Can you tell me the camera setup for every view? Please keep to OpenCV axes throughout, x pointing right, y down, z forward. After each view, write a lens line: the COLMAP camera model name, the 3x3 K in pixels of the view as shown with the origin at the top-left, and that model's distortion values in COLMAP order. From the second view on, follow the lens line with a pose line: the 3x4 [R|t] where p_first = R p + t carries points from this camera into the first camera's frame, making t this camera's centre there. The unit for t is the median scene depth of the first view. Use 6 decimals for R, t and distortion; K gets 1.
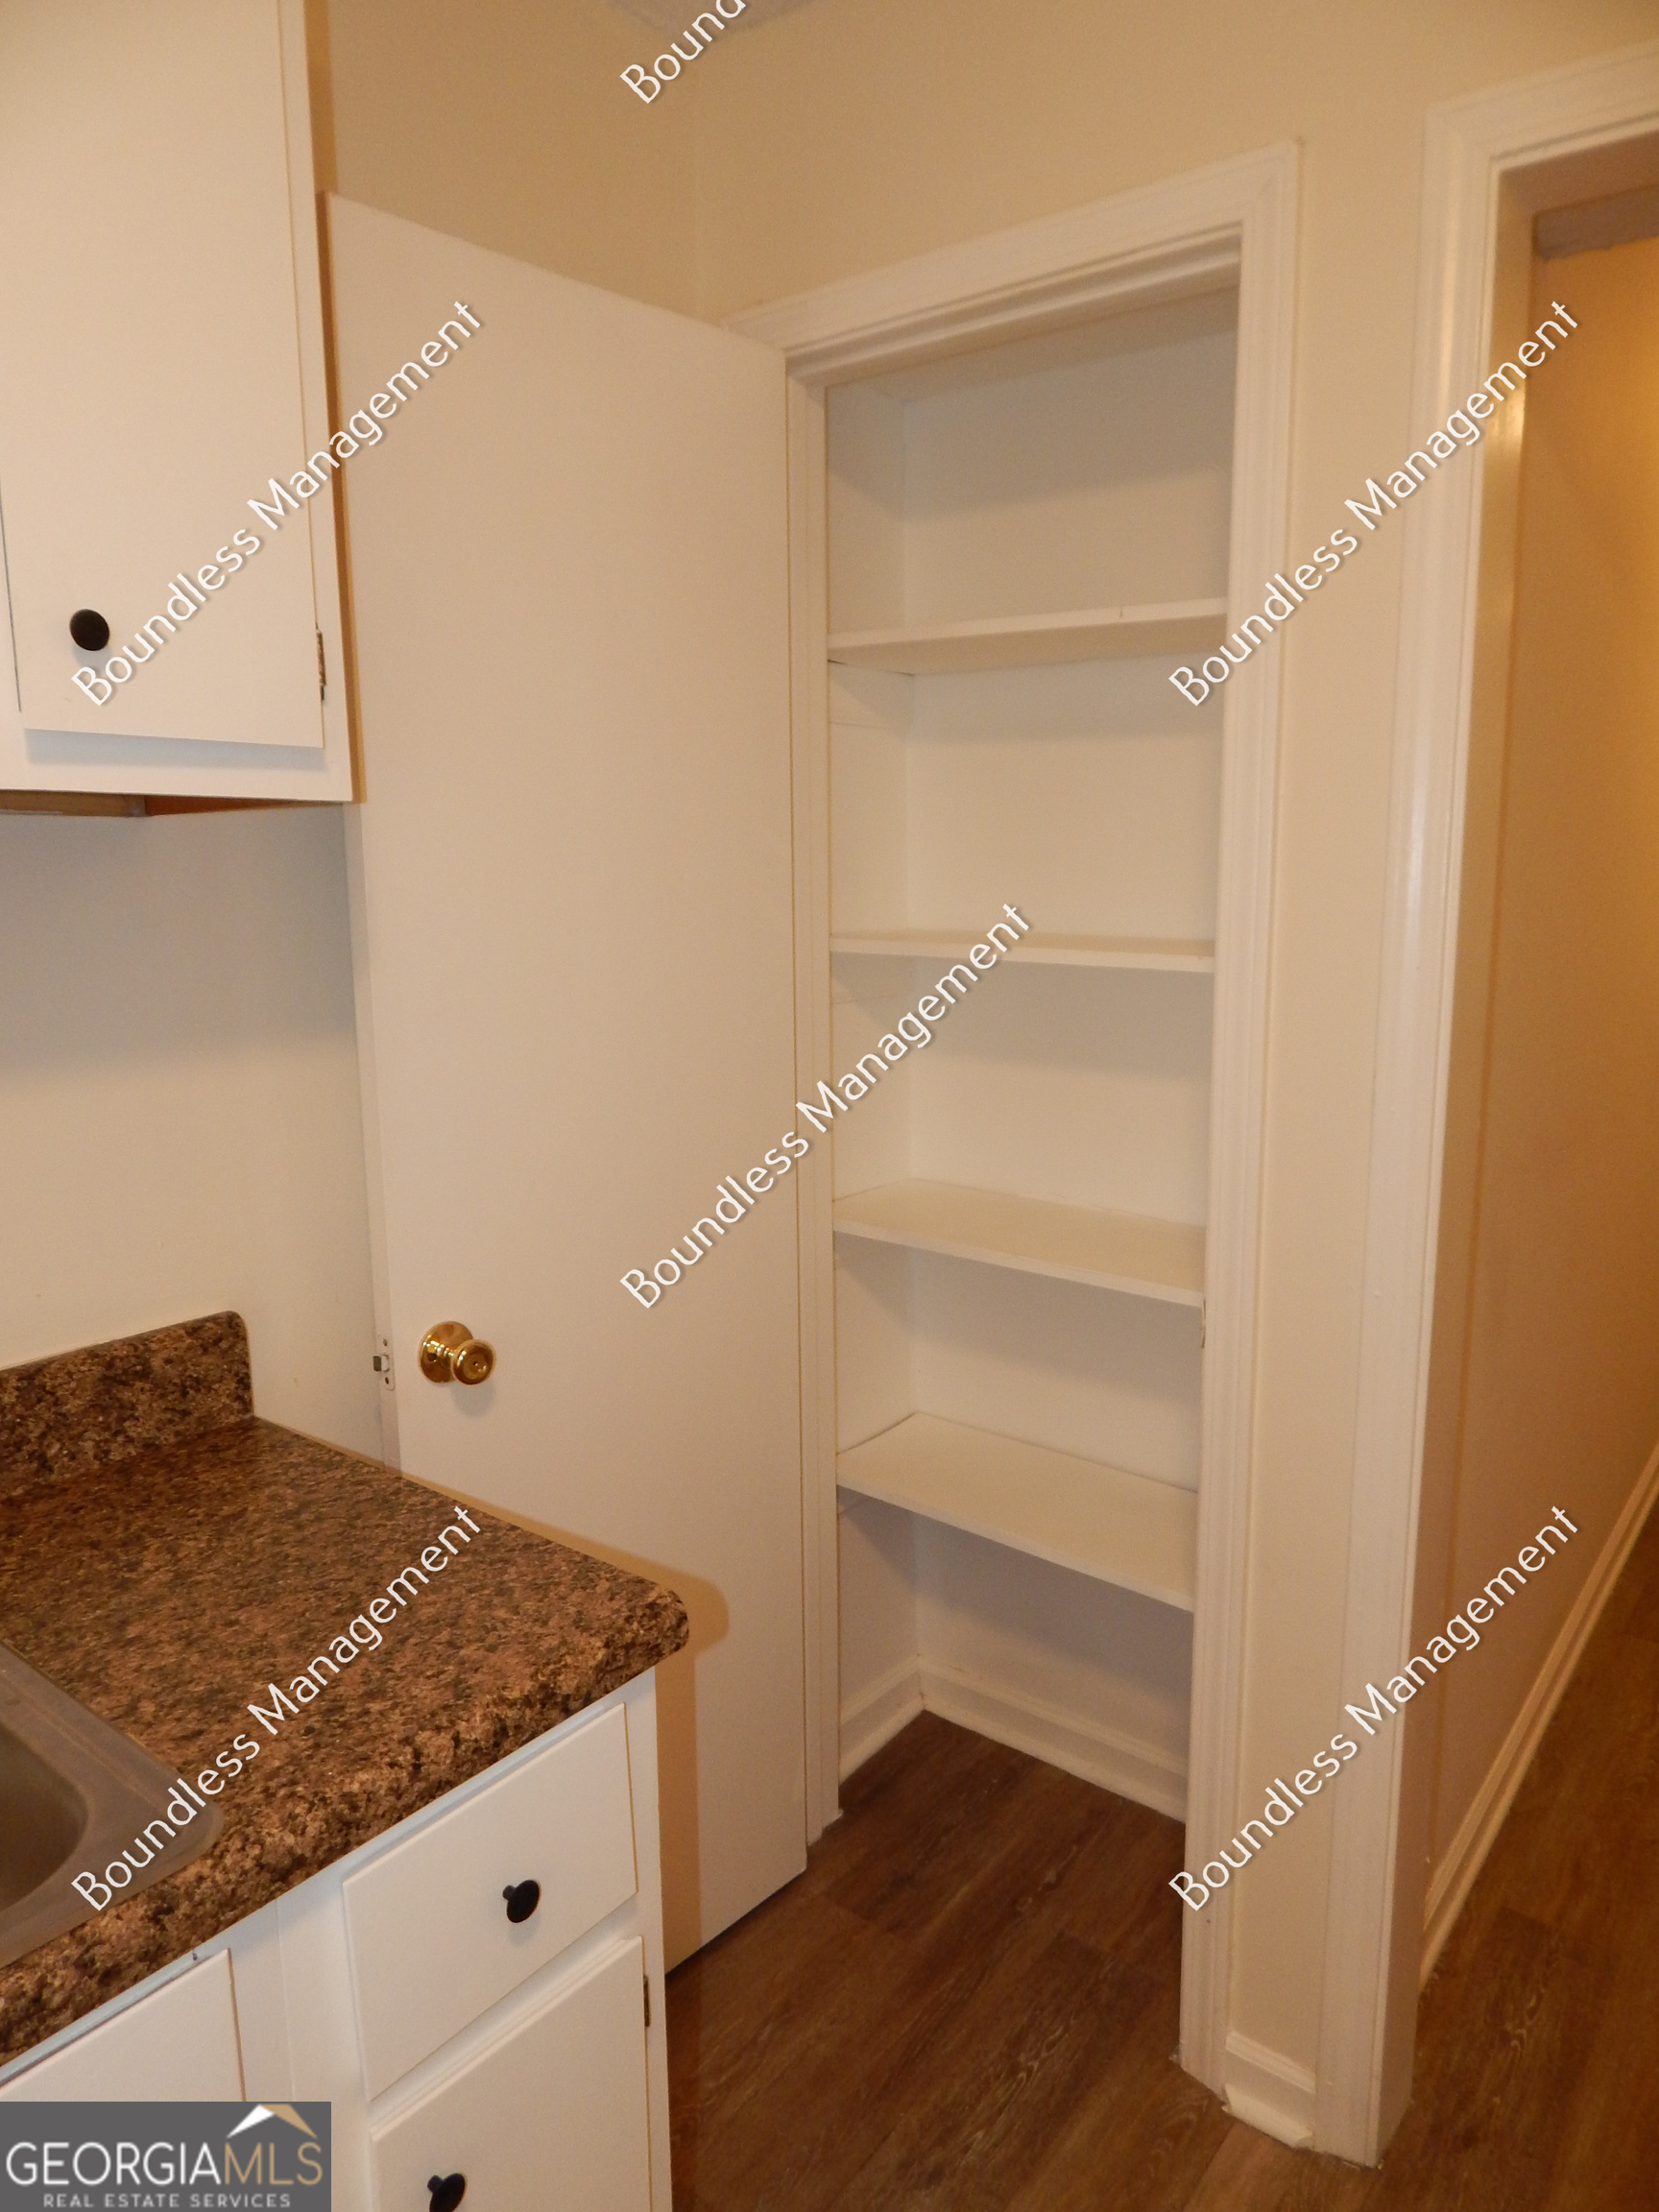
lens RADIAL K [[1482.2, 0, 832.3], [0, 1482.2, 1111.7], [0, 0, 1]] dist [0.012955, -0.012704]
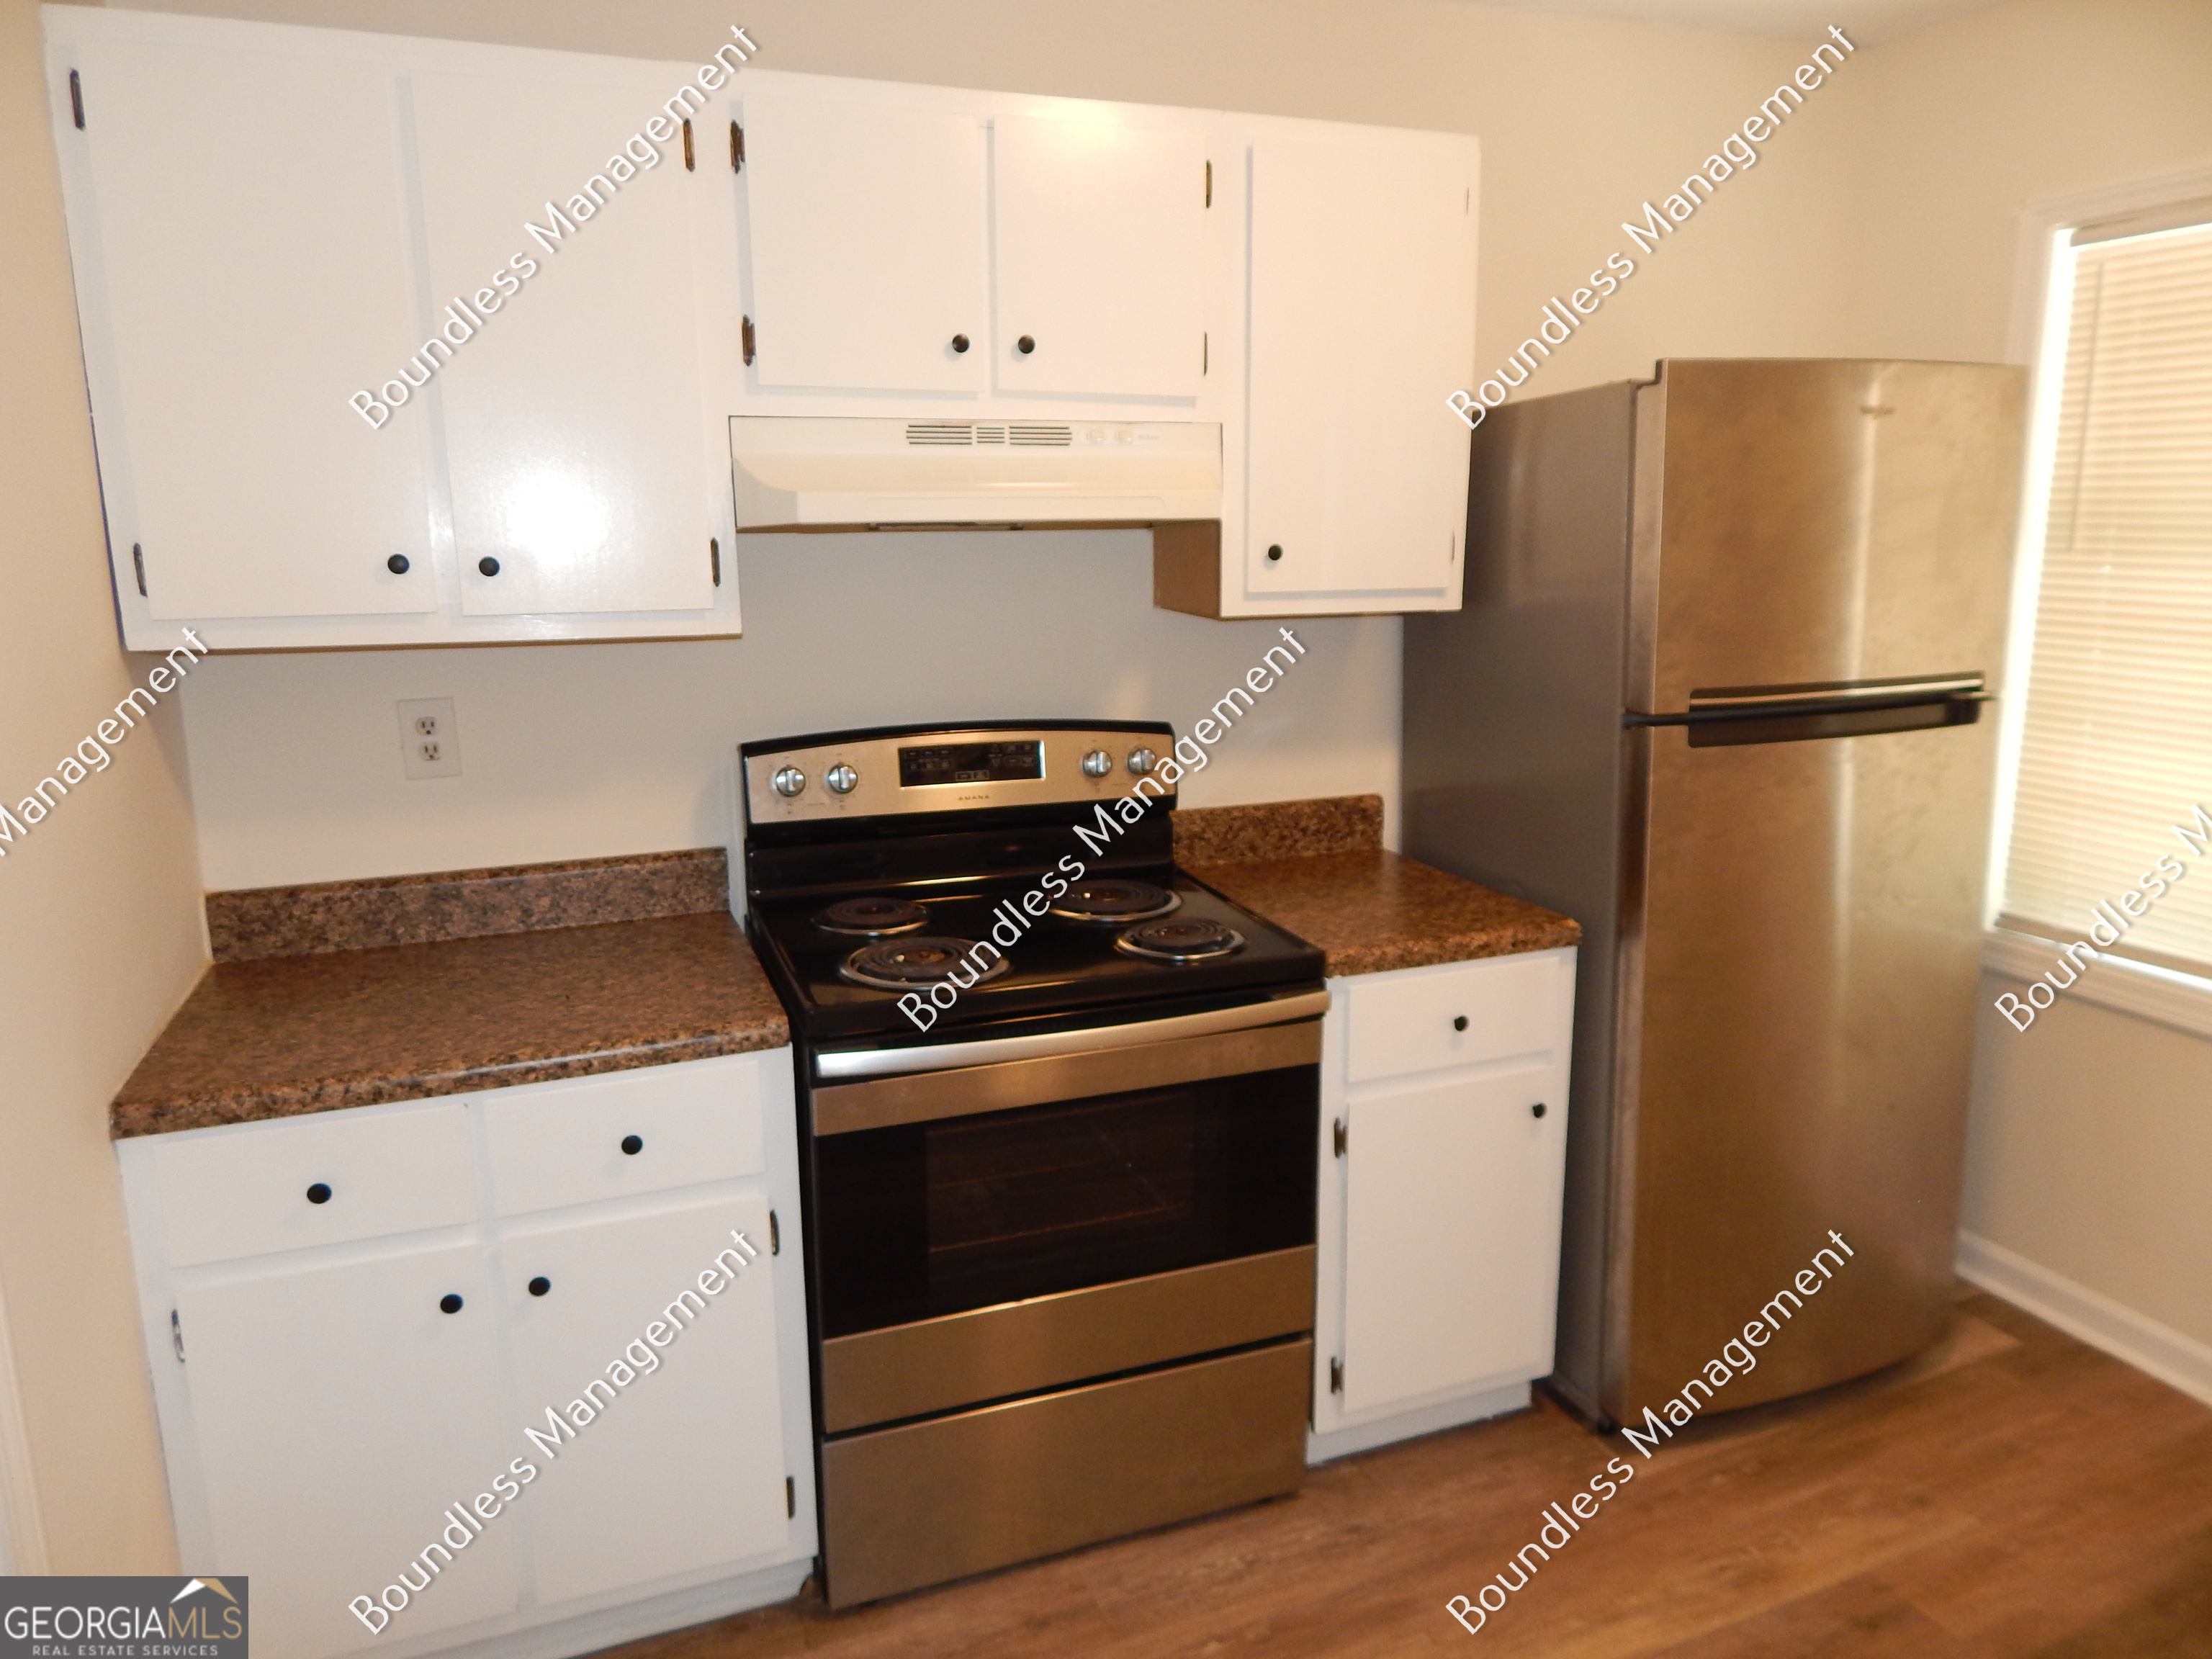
lens RADIAL K [[1482.2, 0, 1115.0], [0, 1482.2, 832.0], [0, 0, 1]] dist [0.012955, -0.012704]
pose [[0.840789, 0.099471, -0.532145, 1.237229], [-0.079997, 0.995012, 0.059596, -0.068435], [0.535419, -0.007537, 0.844553, -0.040787]]
